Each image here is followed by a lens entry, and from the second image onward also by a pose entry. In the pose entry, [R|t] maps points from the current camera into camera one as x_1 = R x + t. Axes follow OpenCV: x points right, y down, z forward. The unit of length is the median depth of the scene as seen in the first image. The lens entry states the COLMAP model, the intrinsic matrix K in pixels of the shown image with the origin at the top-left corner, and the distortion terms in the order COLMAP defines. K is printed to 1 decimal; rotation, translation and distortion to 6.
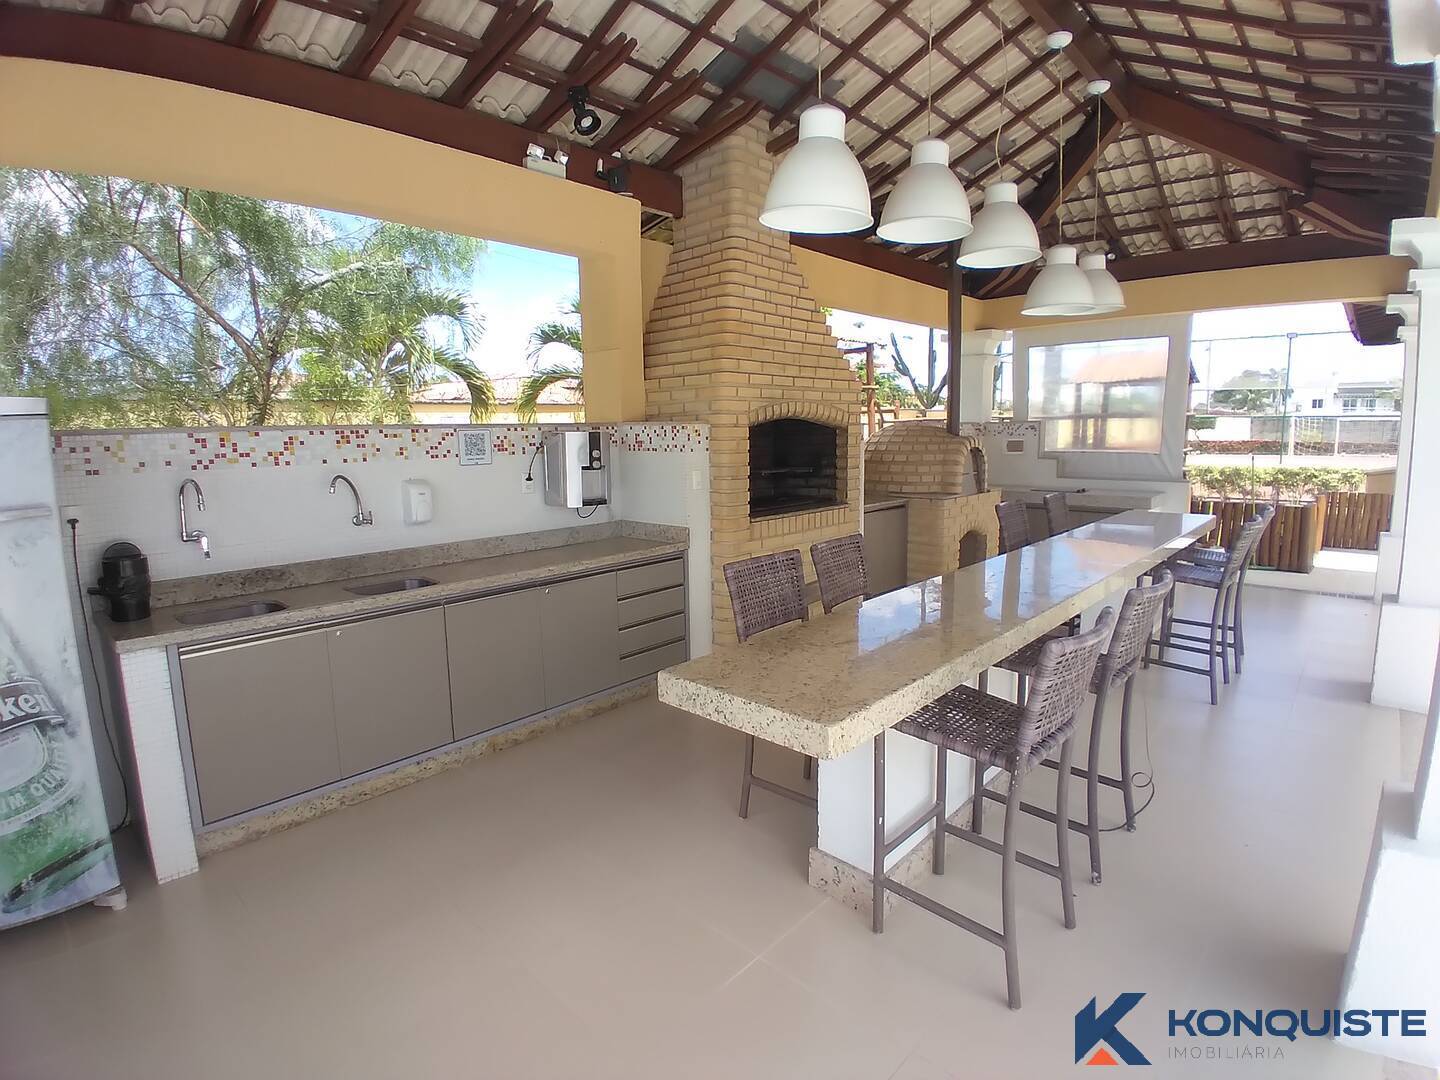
lens RADIAL K [[722.1, 0, 718.8], [0, 722.1, 536.7], [0, 0, 1]] dist [0.010885, -0.047437]
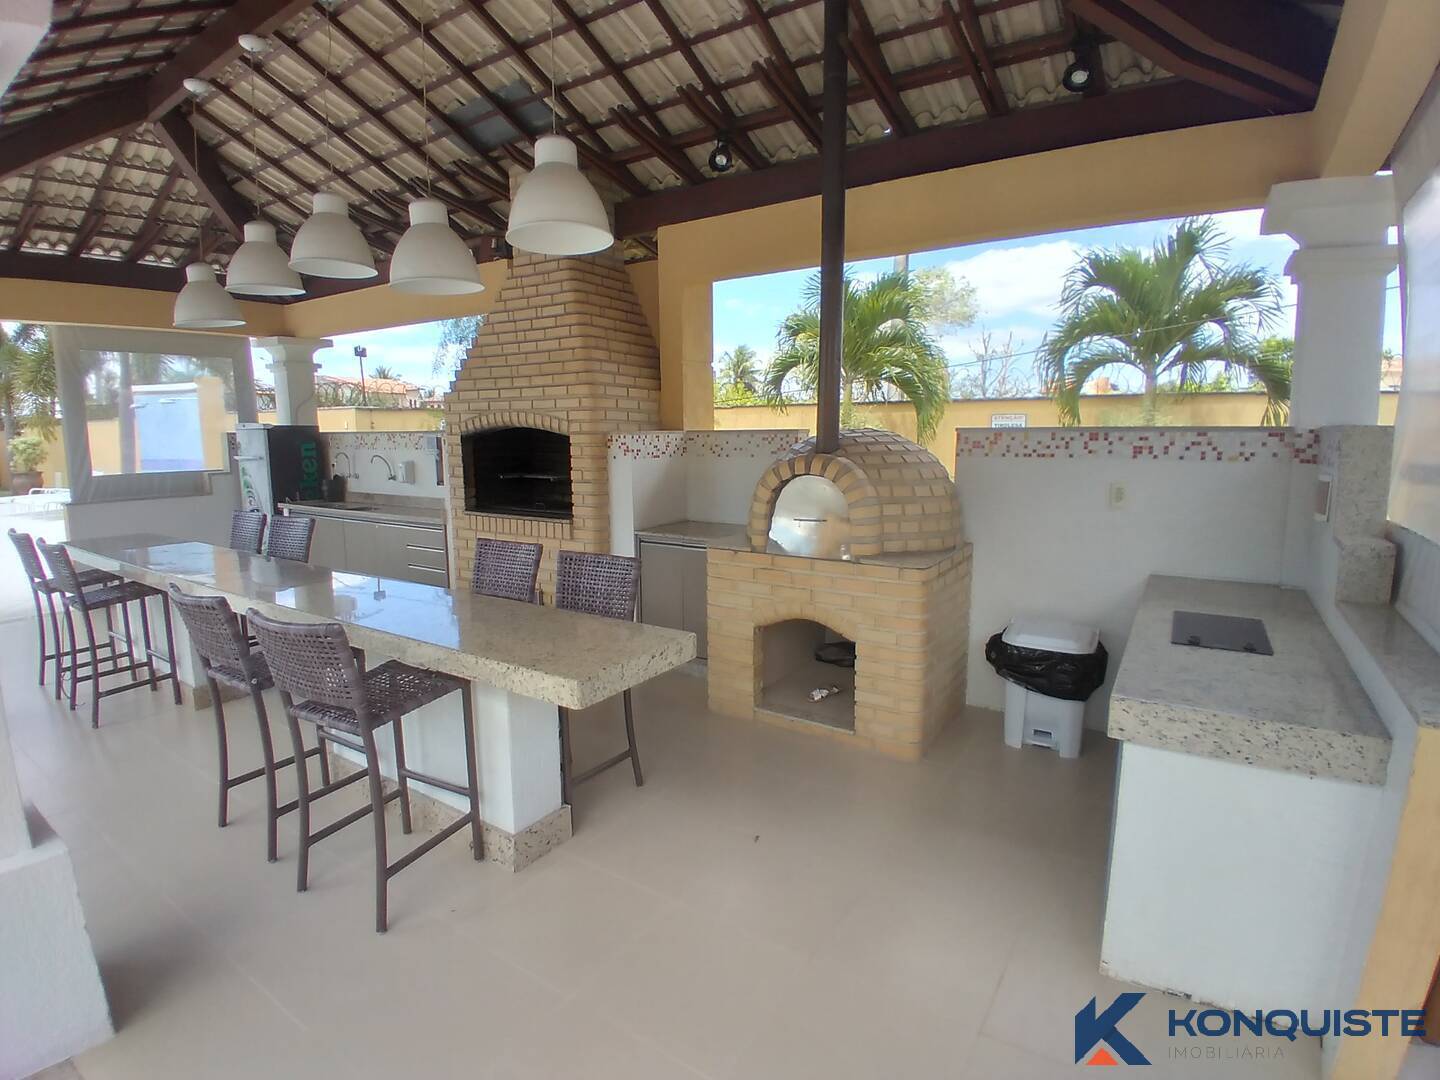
lens RADIAL K [[722.1, 0, 718.8], [0, 722.1, 536.7], [0, 0, 1]] dist [0.010885, -0.047437]
pose [[0.163477, 0.155294, -0.974248, 1.237942], [-0.140644, 0.981115, 0.132789, -0.193816], [0.976470, 0.115314, 0.182231, 1.144119]]
